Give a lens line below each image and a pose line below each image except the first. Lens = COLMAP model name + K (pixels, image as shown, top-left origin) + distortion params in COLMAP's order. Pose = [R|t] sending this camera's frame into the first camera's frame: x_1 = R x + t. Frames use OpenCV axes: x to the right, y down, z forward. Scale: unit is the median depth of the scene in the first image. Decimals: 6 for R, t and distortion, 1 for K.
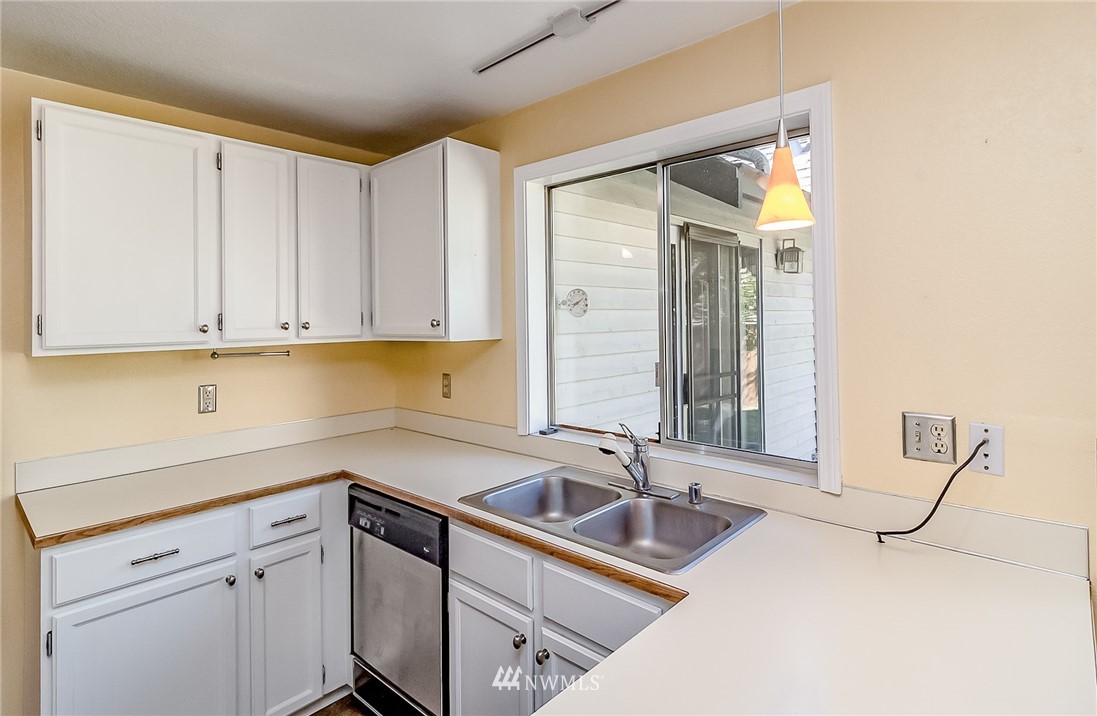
lens RADIAL K [[555.7, 0, 554.6], [0, 555.7, 311.6], [0, 0, 1]] dist [0.003477, 0.000574]
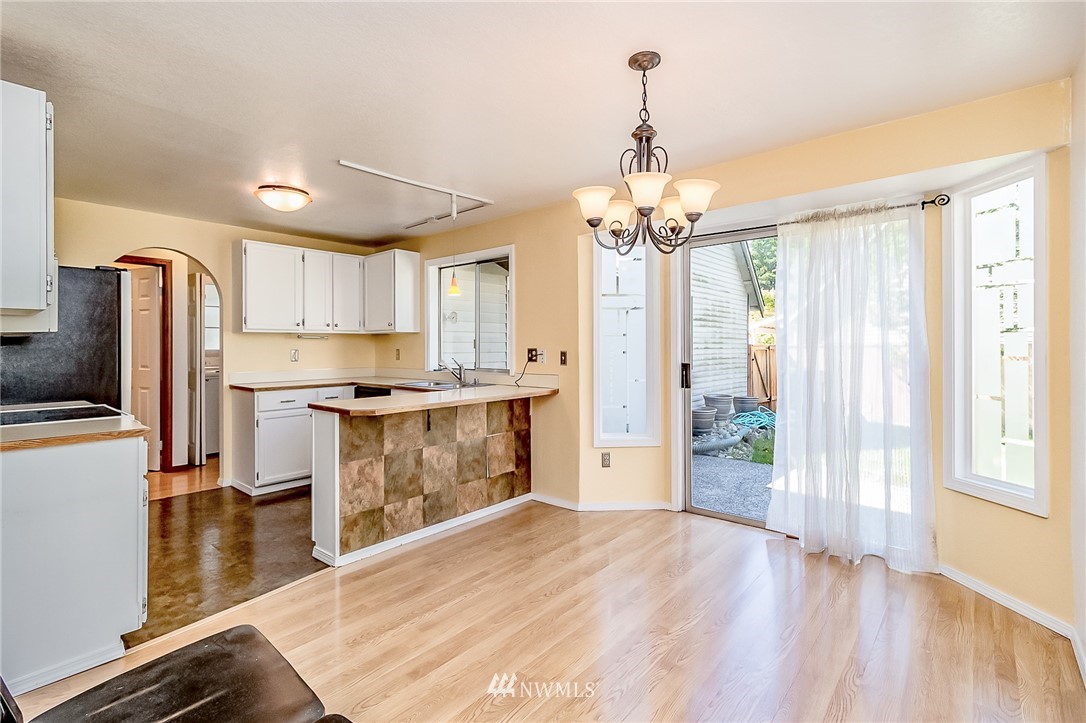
lens RADIAL K [[493.2, 0, 542.6], [0, 493.2, 346.2], [0, 0, 1]] dist [0.000263, 0.000060]
pose [[0.999575, 0.011642, 0.026727, 0.409318], [-0.011987, 0.999846, 0.012785, 0.082738], [-0.026574, -0.013100, 0.999561, -1.223563]]
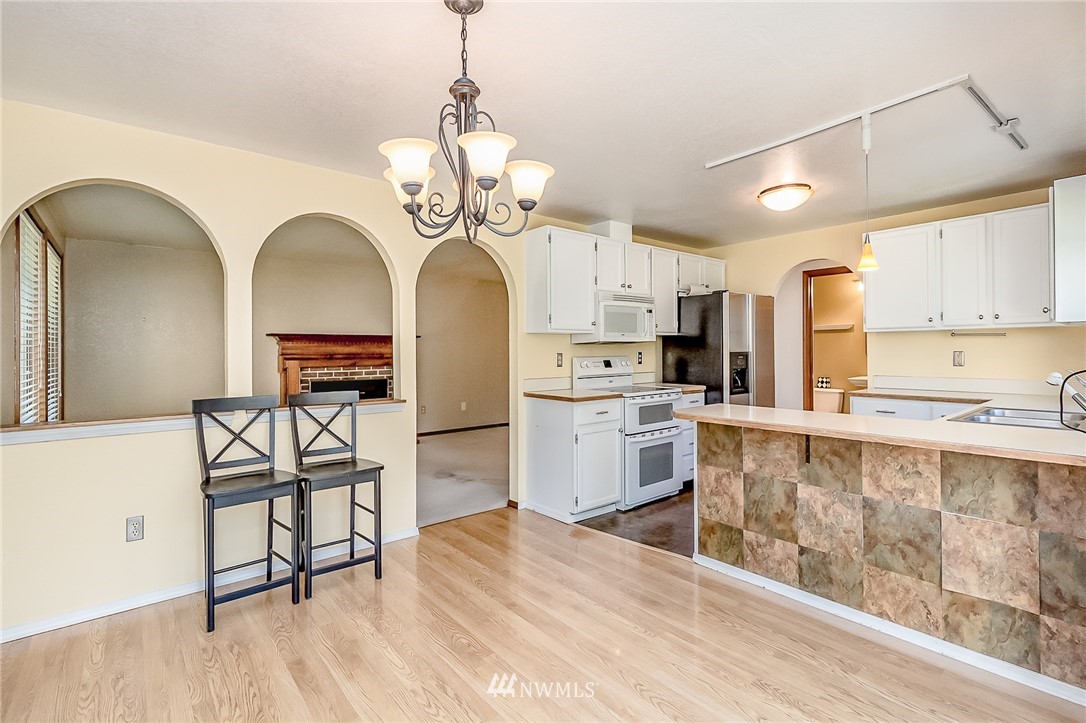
lens RADIAL K [[503.1, 0, 540.4], [0, 503.1, 346.9], [0, 0, 1]] dist [-0.000363, -0.000186]
pose [[-0.137238, 0.010197, -0.990486, 1.307621], [0.021866, 0.999735, 0.007263, 0.080477], [0.990297, -0.020661, -0.137424, -0.153766]]
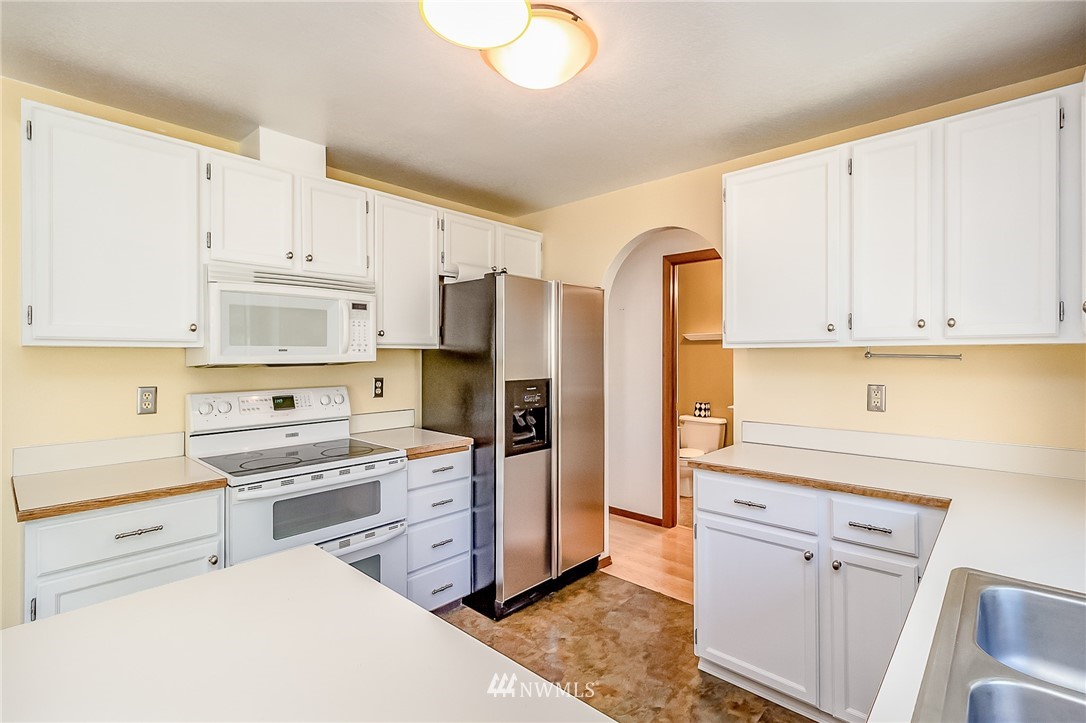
lens RADIAL K [[502.4, 0, 537.6], [0, 502.4, 355.8], [0, 0, 1]] dist [0.000040, -0.000008]
pose [[-0.008658, 0.017288, -0.999813, 0.335517], [0.015283, 0.999736, 0.017154, 0.056073], [0.999846, -0.015131, -0.008920, 0.408750]]
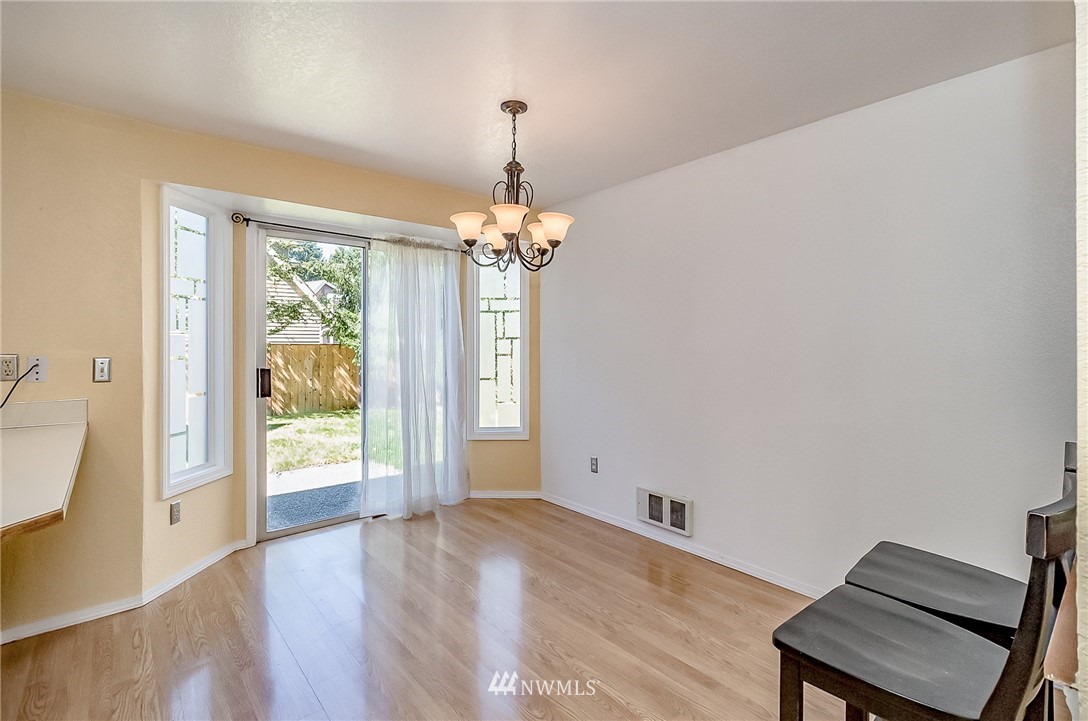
lens RADIAL K [[494.0, 0, 527.6], [0, 494.0, 343.4], [0, 0, 1]] dist [0.000720, 0.000130]
pose [[0.152253, 0.015018, 0.988227, -0.377432], [-0.015193, 0.999802, -0.012853, 0.090433], [-0.988225, -0.013057, 0.152451, -0.536896]]
